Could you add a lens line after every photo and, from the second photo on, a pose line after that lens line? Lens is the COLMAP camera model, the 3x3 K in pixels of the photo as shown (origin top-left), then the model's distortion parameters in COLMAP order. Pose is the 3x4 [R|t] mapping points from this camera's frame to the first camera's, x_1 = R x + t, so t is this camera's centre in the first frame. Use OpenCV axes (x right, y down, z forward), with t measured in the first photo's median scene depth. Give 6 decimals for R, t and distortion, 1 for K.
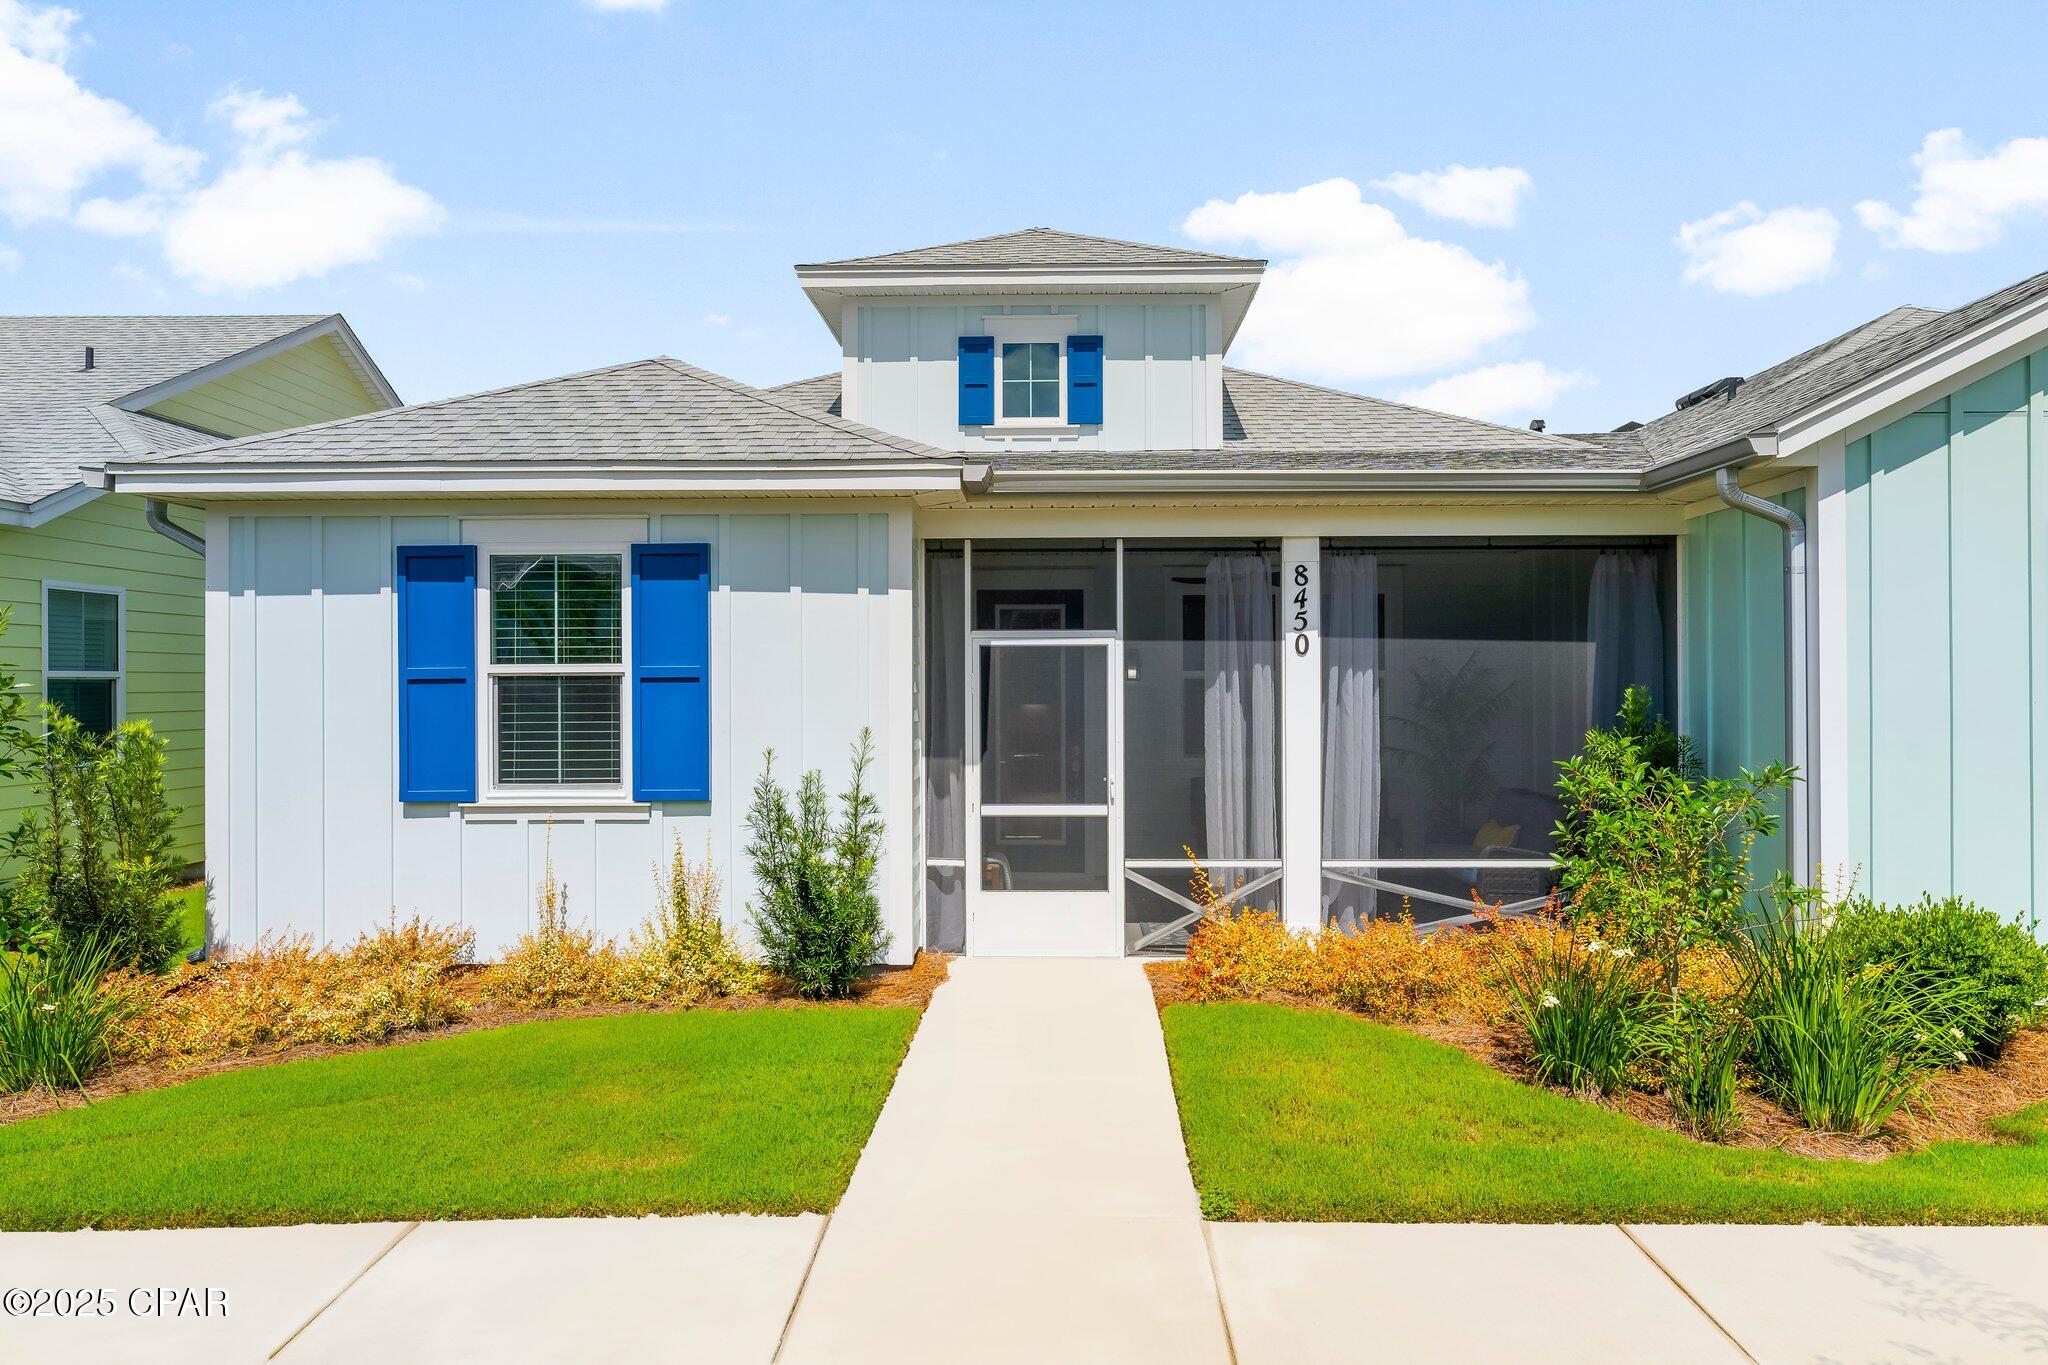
lens RADIAL K [[1313.9, 0, 1024.0], [0, 1313.9, 682.5], [0, 0, 1]] dist [0.000559, -0.000408]
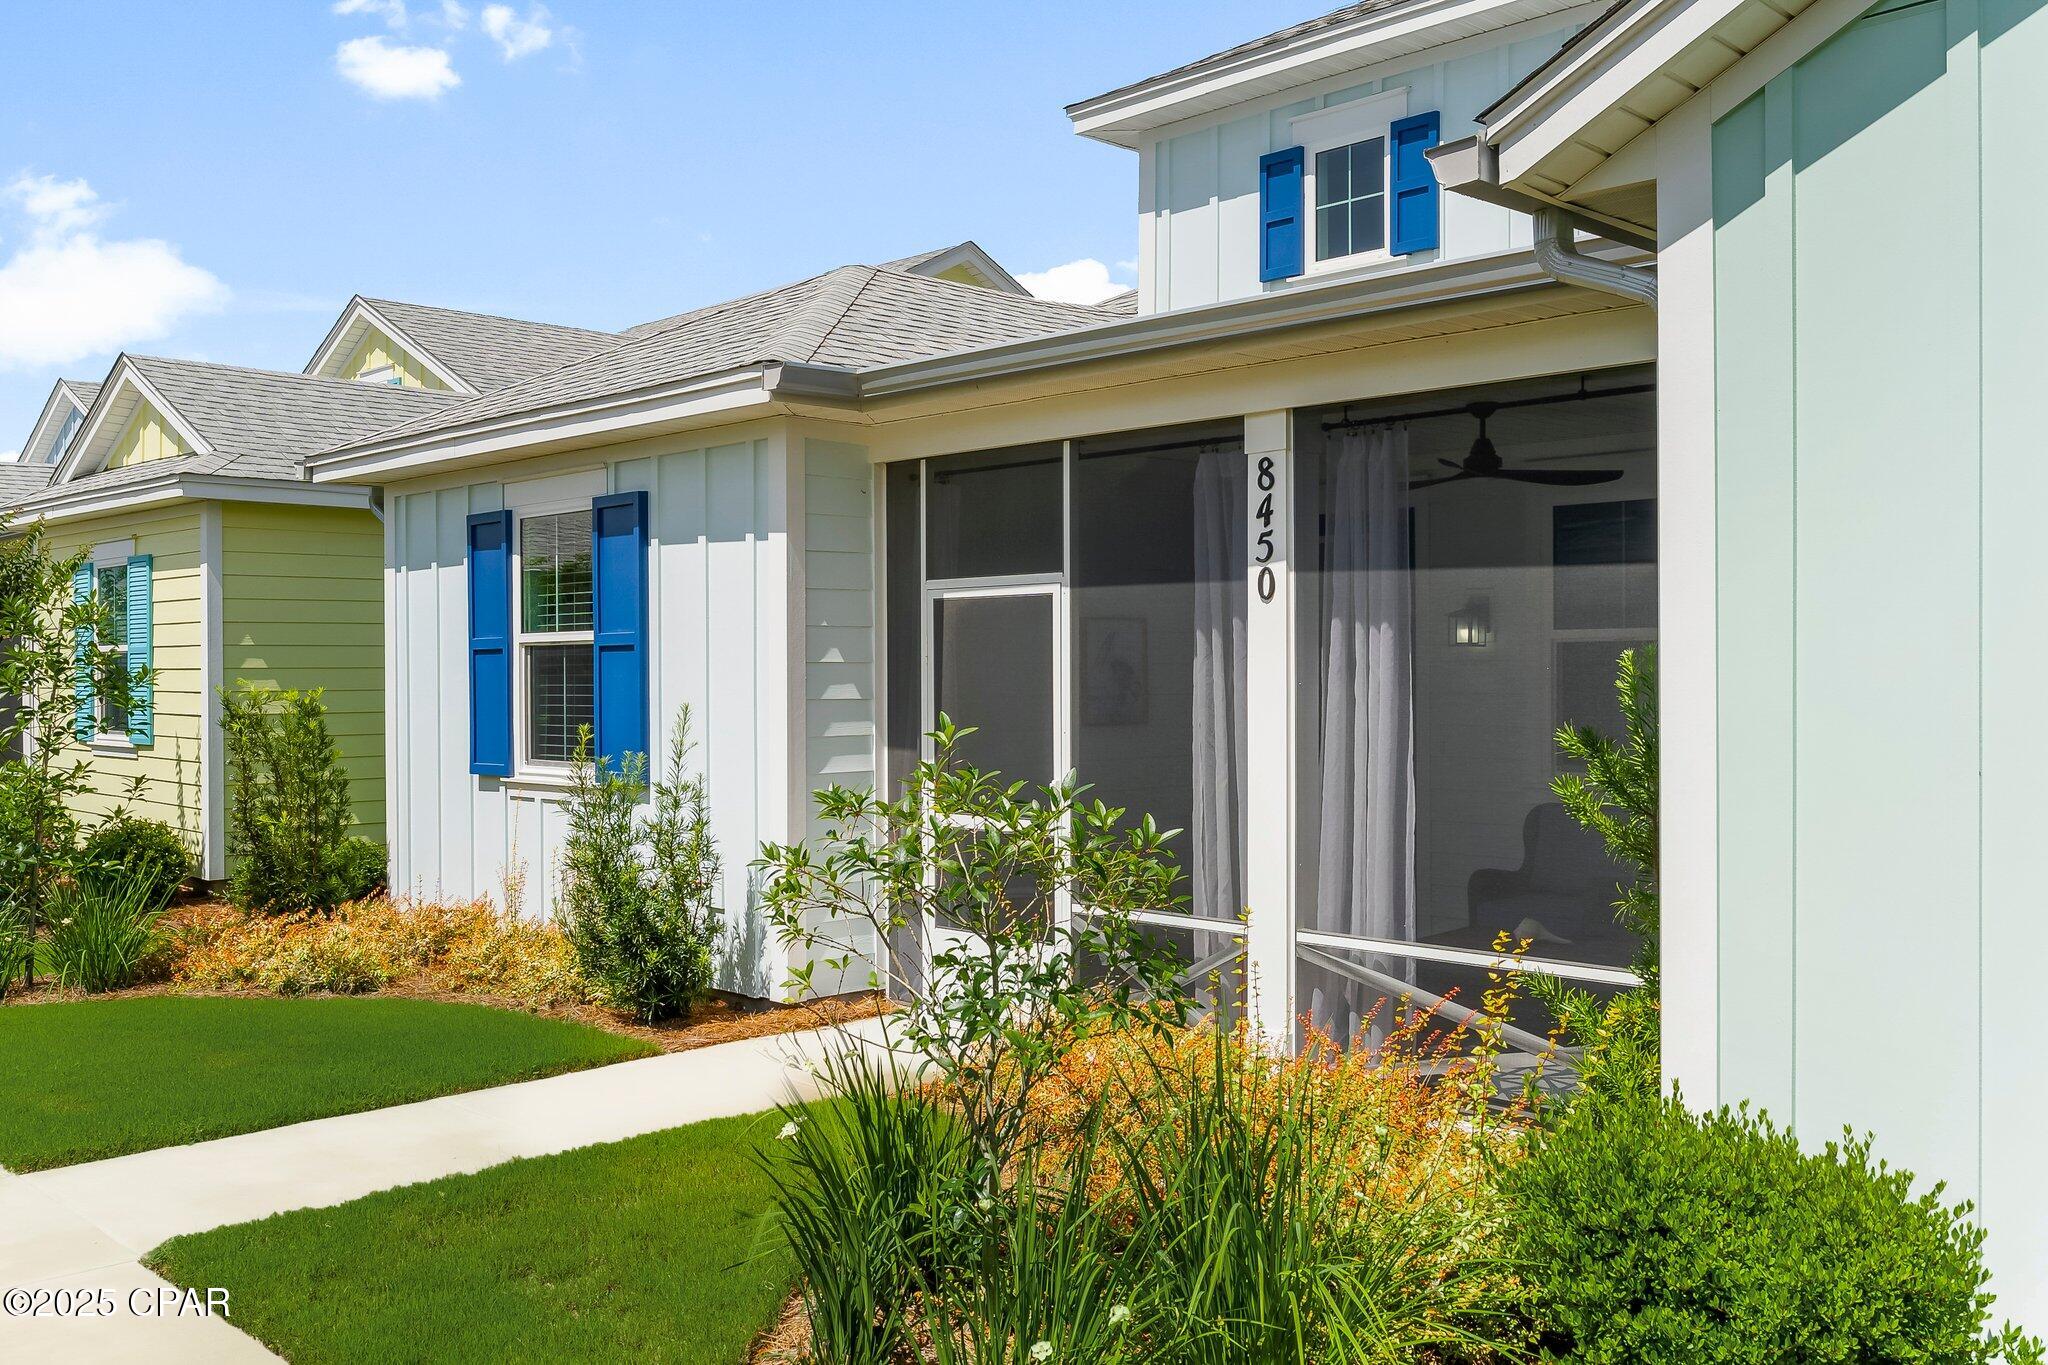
lens RADIAL K [[1827.7, 0, 1024.0], [0, 1827.7, 682.5], [0, 0, 1]] dist [-0.000383, 0.000904]
pose [[0.710441, 0.005111, -0.703738, 0.743854], [0.002677, 0.999947, 0.009964, 0.009009], [0.703752, -0.008963, 0.710389, 0.297831]]
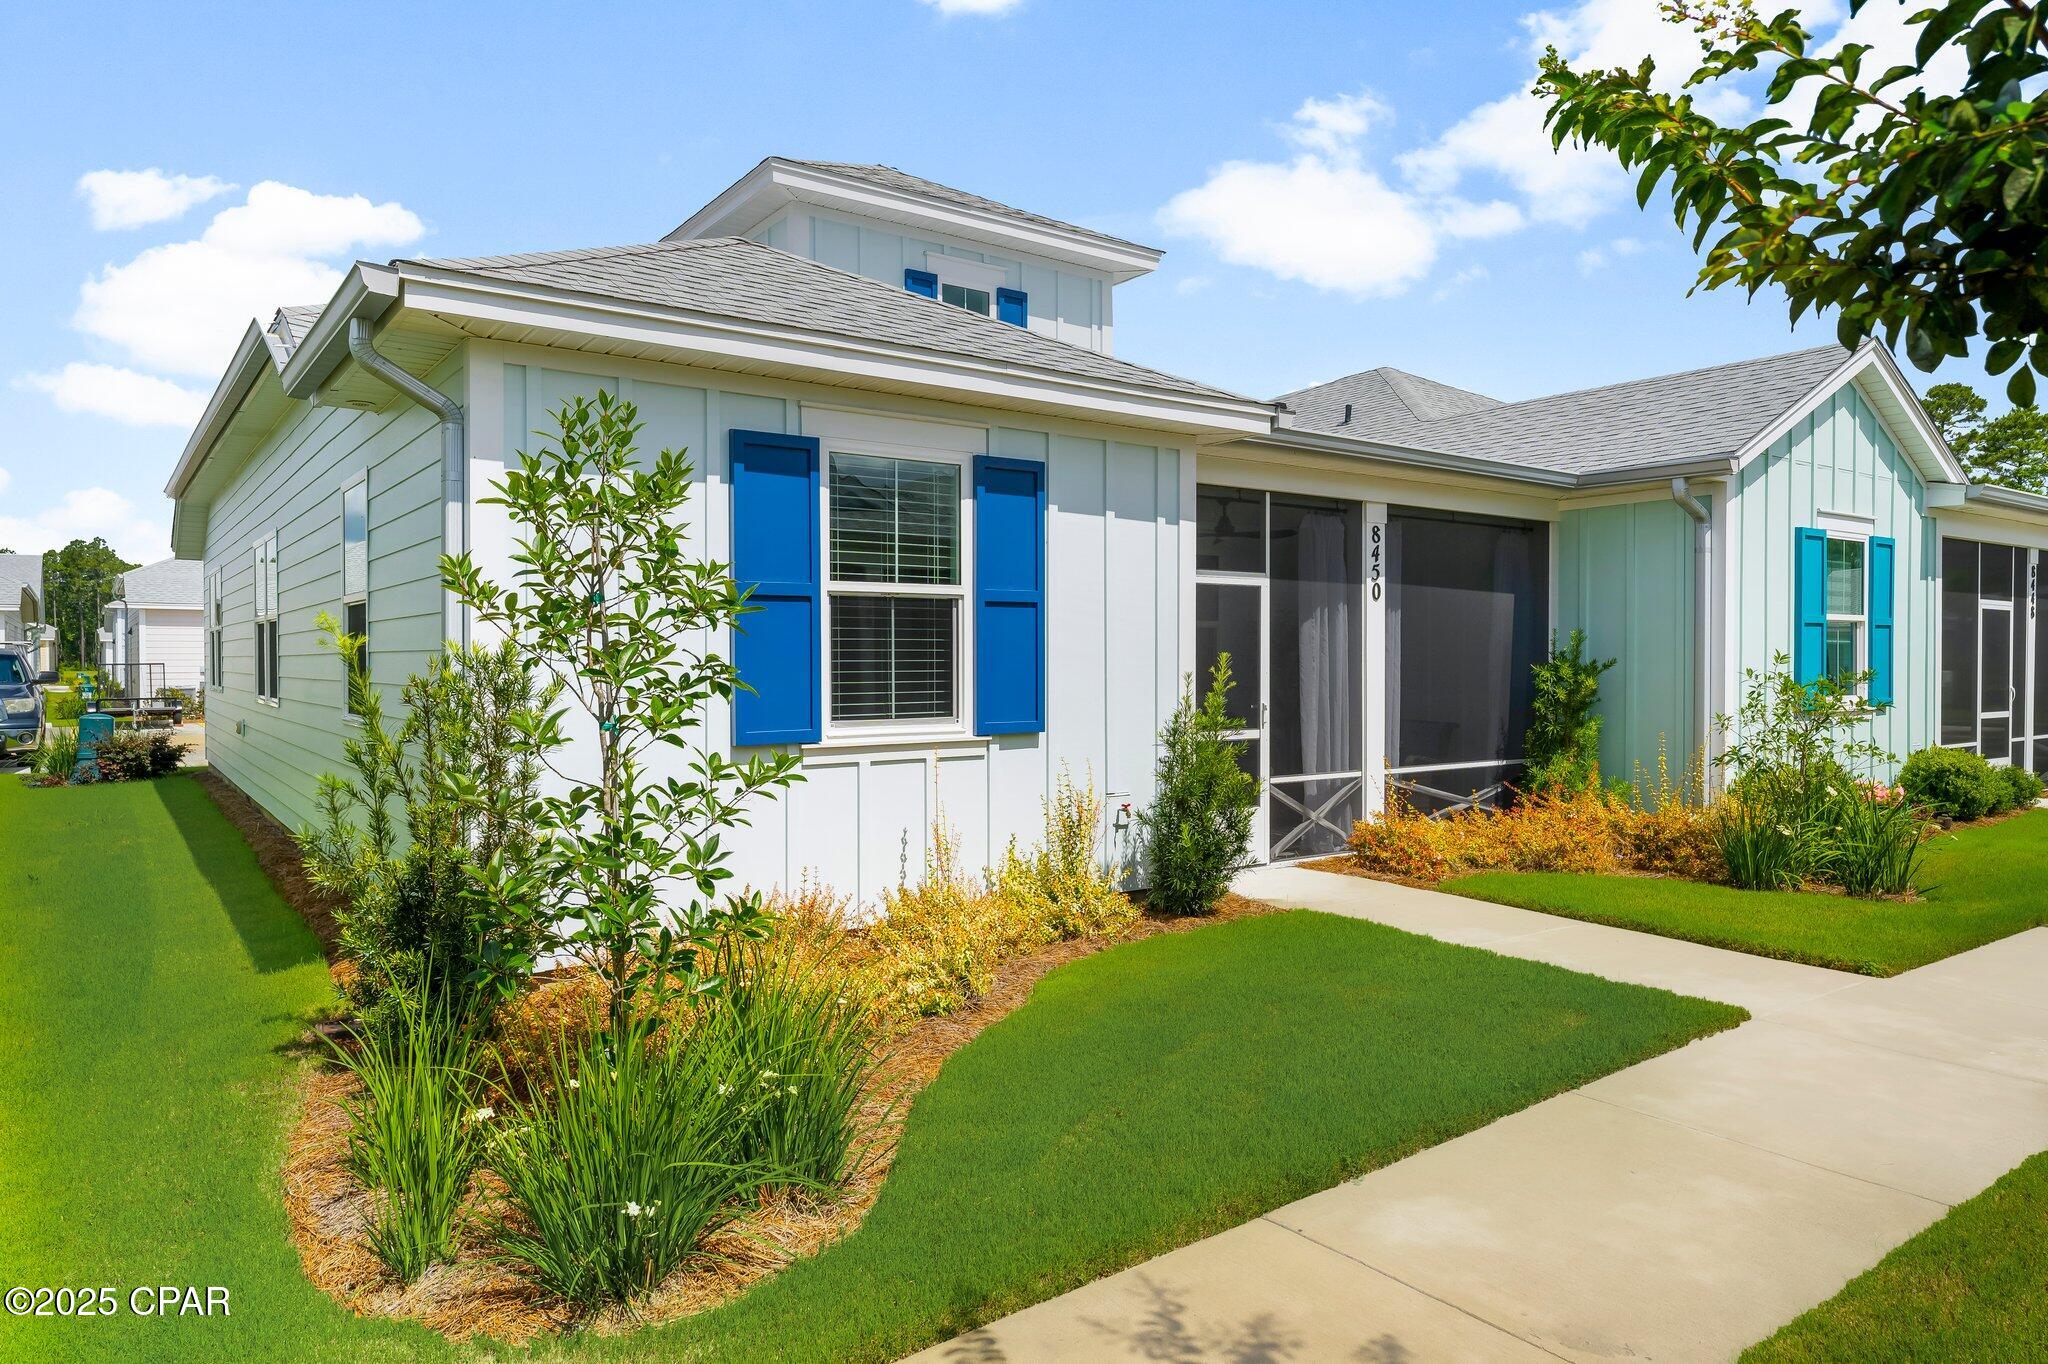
lens RADIAL K [[1313.9, 0, 1024.0], [0, 1313.9, 682.0], [0, 0, 1]] dist [0.000559, -0.000408]
pose [[0.794904, -0.007594, 0.606688, -0.780103], [-0.003105, 0.999858, 0.016583, 0.035363], [-0.606727, -0.015066, 0.794767, 0.234456]]
